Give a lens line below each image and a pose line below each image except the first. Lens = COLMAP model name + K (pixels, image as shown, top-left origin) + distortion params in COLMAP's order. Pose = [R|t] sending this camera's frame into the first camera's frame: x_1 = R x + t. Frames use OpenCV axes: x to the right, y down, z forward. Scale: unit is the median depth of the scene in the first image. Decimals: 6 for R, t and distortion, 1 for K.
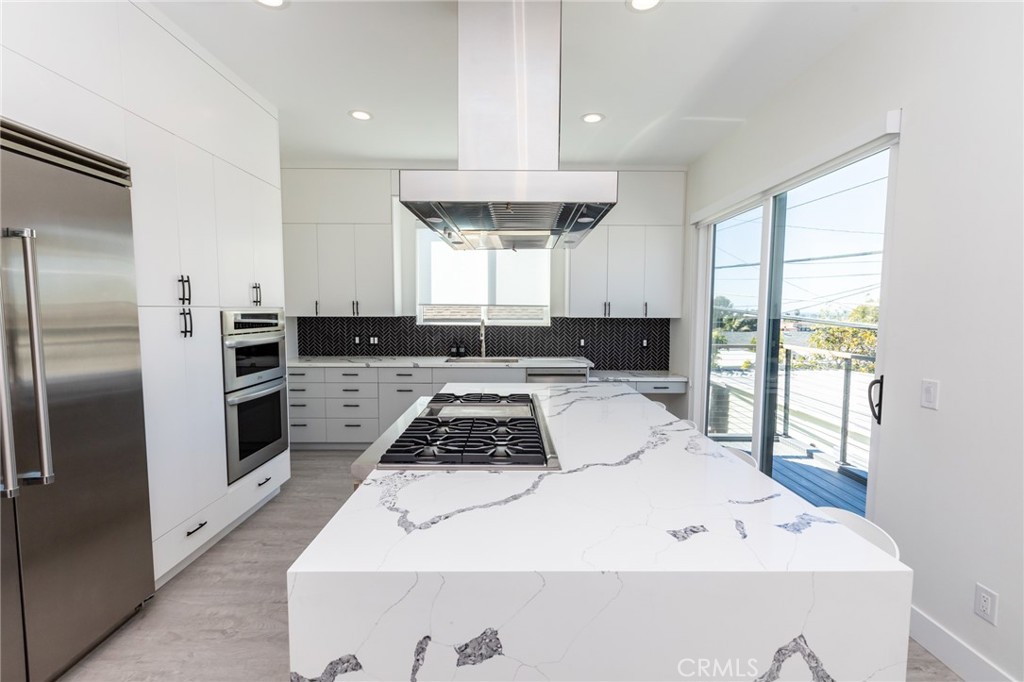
lens RADIAL K [[463.6, 0, 514.4], [0, 463.6, 343.2], [0, 0, 1]] dist [0.003774, 0.000719]
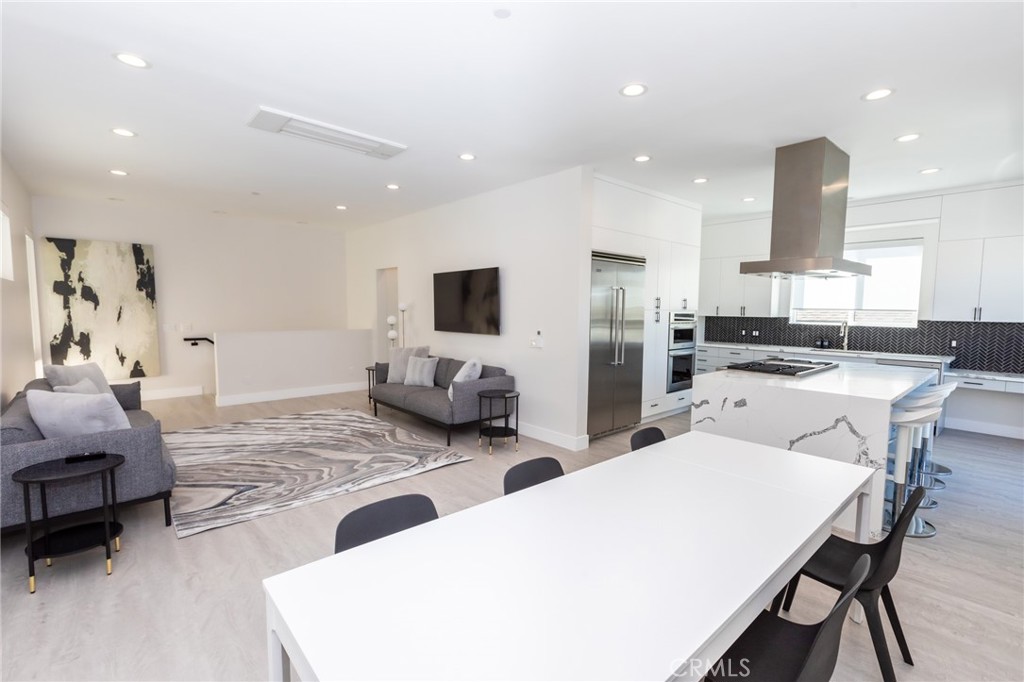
lens RADIAL K [[463.6, 0, 514.4], [0, 463.6, 343.2], [0, 0, 1]] dist [0.003774, 0.000719]
pose [[0.669587, 0.060506, -0.740265, 0.293486], [-0.063184, 0.997704, 0.024396, 0.040463], [0.740041, 0.030438, 0.671872, -0.583999]]
